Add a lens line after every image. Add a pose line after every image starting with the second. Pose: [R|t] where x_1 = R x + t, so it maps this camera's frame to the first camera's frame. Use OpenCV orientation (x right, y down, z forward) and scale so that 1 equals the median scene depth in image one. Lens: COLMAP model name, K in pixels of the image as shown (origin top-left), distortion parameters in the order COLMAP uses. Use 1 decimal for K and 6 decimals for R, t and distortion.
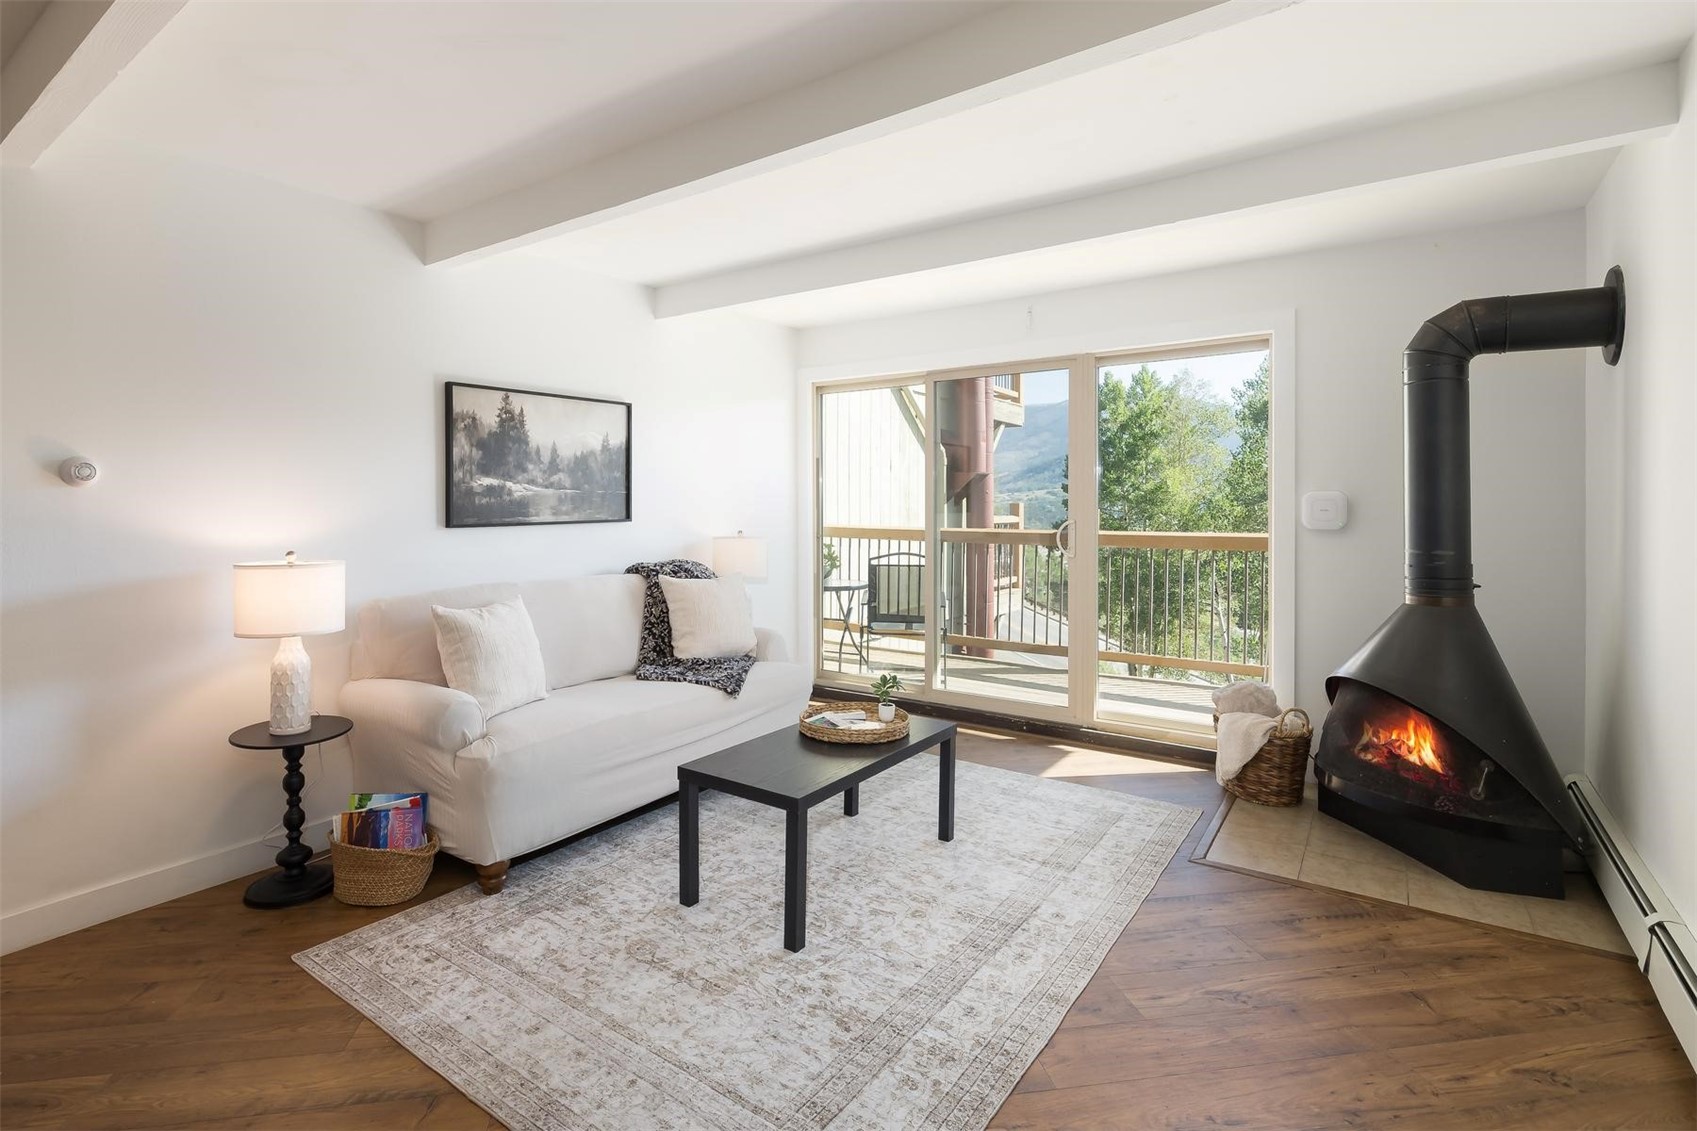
lens RADIAL K [[808.1, 0, 808.4], [0, 808.1, 513.2], [0, 0, 1]] dist [0.002672, -0.000857]
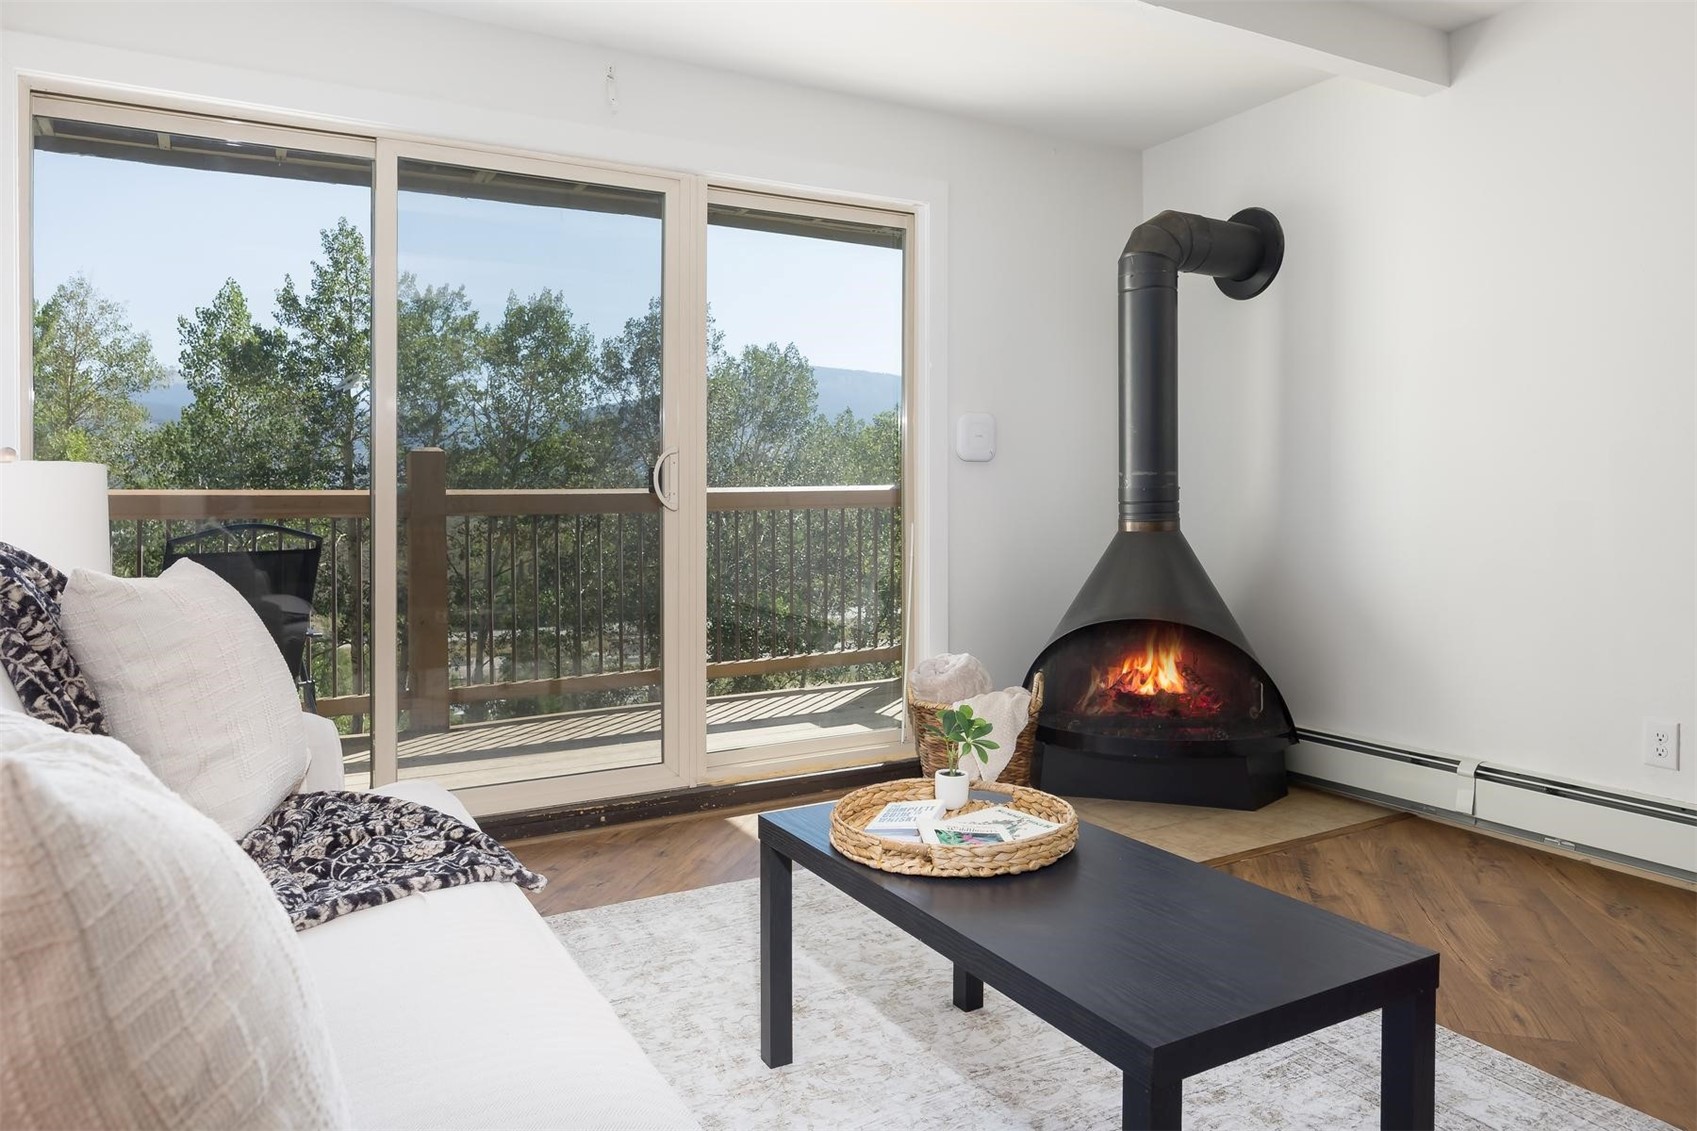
lens RADIAL K [[1105.6, 0, 816.9], [0, 1105.6, 490.8], [0, 0, 1]] dist [0.001393, -0.003904]
pose [[0.422253, 0.005779, 0.906460, -0.518484], [0.017796, 0.999734, -0.014664, 0.075337], [-0.906303, 0.022323, 0.422038, 0.765491]]
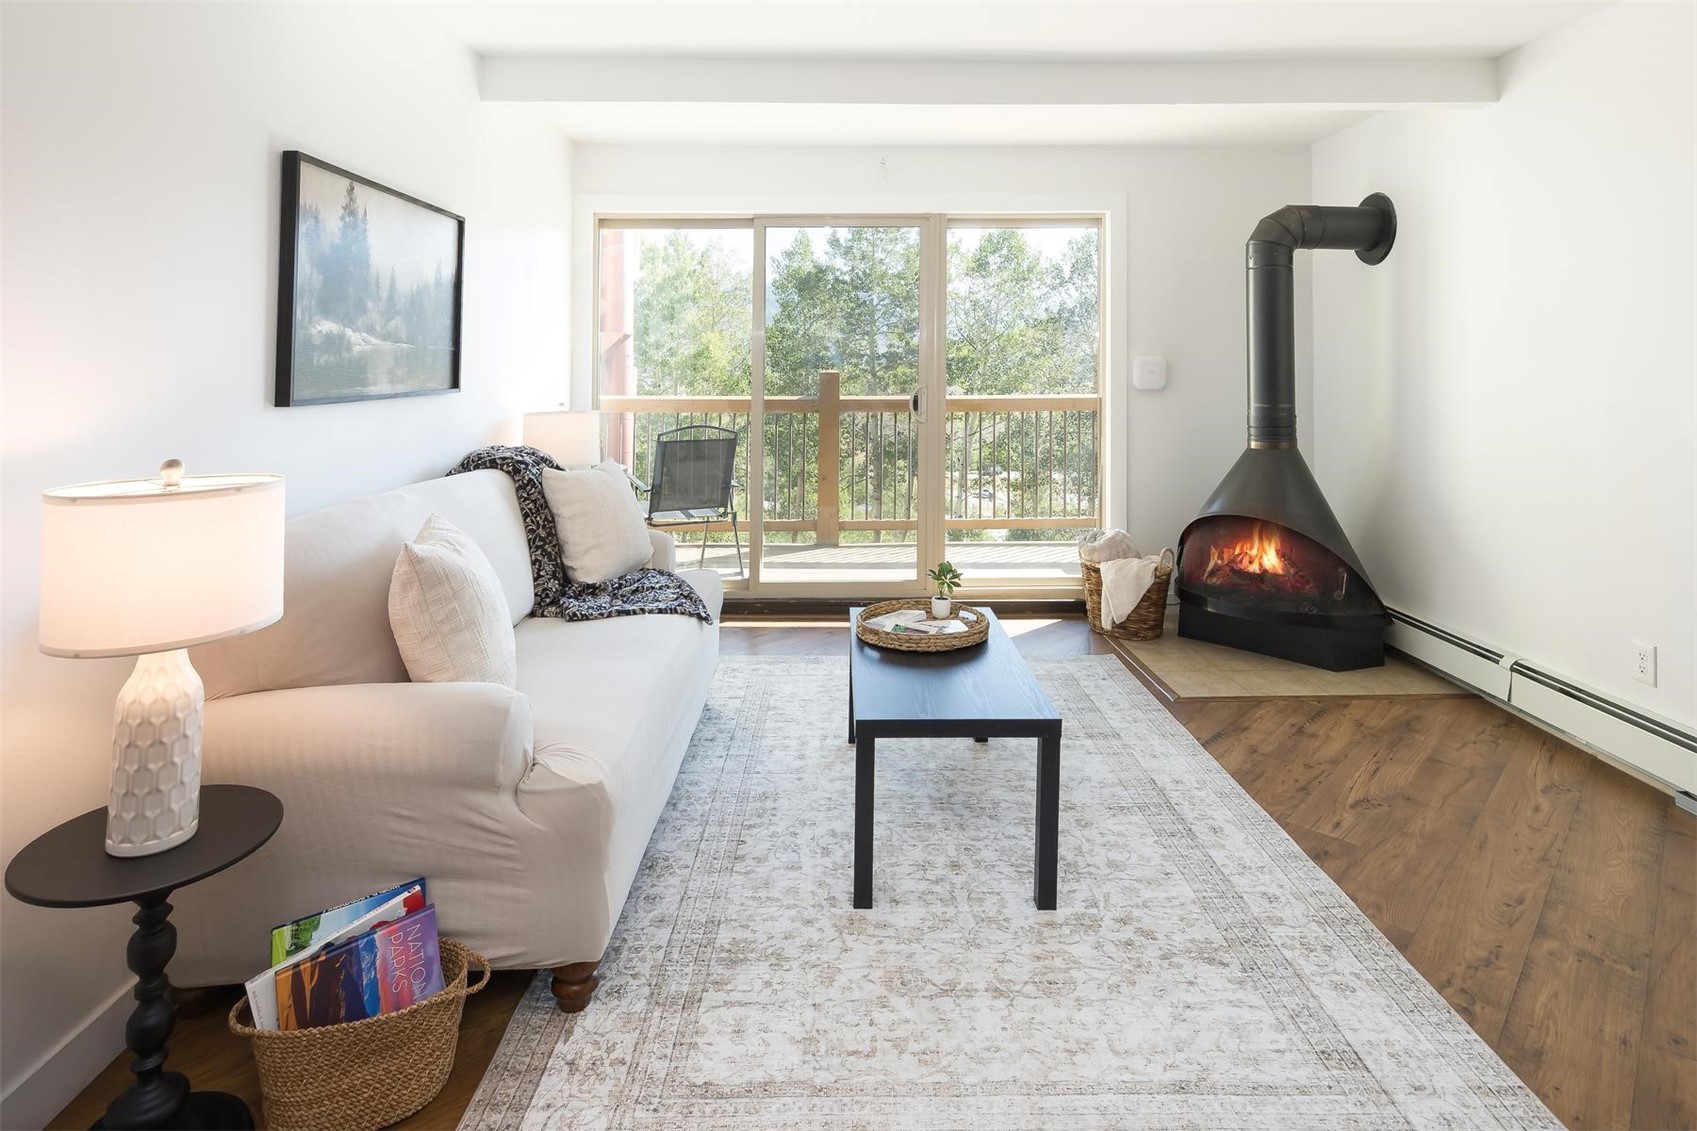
lens RADIAL K [[892.0, 0, 823.8], [0, 892.0, 349.7], [0, 0, 1]] dist [0.000825, 0.001526]
pose [[0.804846, 0.012332, 0.593356, -0.556211], [0.008226, 0.999456, -0.031929, 0.001361], [-0.593427, 0.030579, 0.804307, 0.291065]]
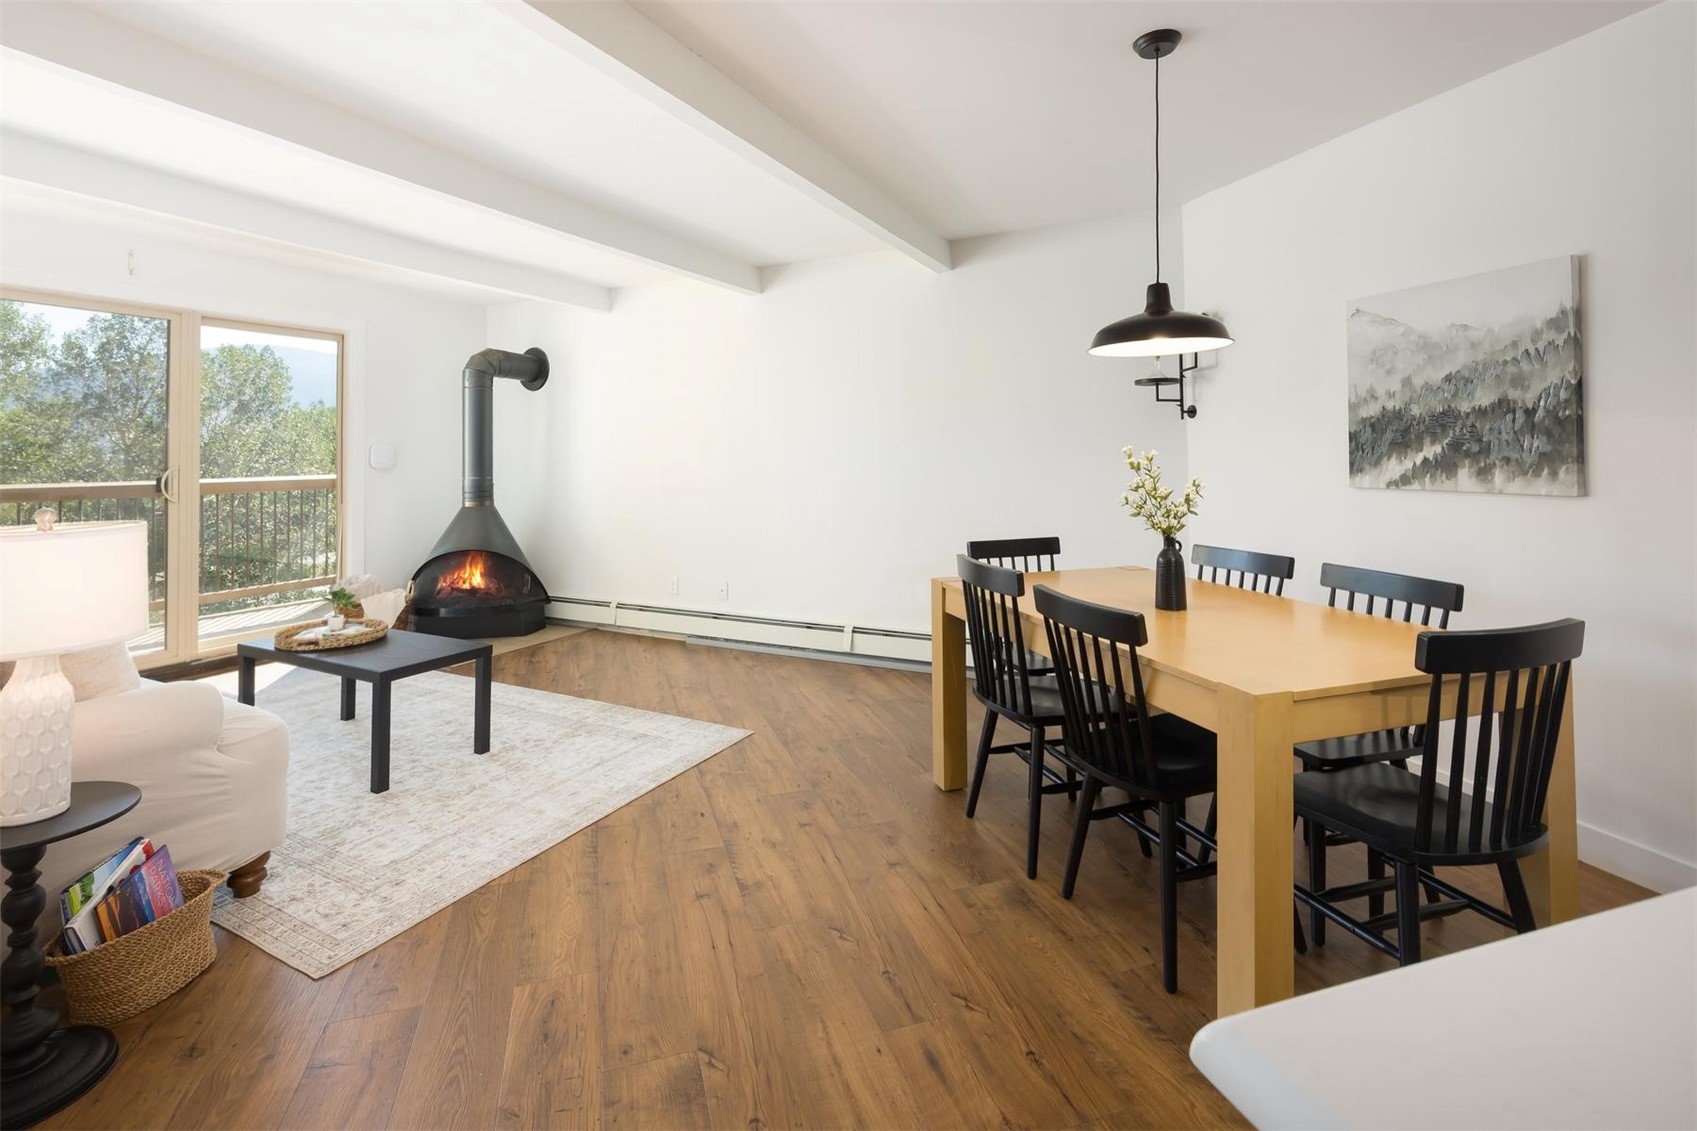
lens RADIAL K [[808.1, 0, 836.5], [0, 808.1, 445.4], [0, 0, 1]] dist [0.002672, -0.000857]
pose [[-0.153363, 0.017289, 0.988019, -1.154626], [0.019259, 0.999709, -0.014504, 0.016042], [-0.987982, 0.016803, -0.153652, 0.438166]]
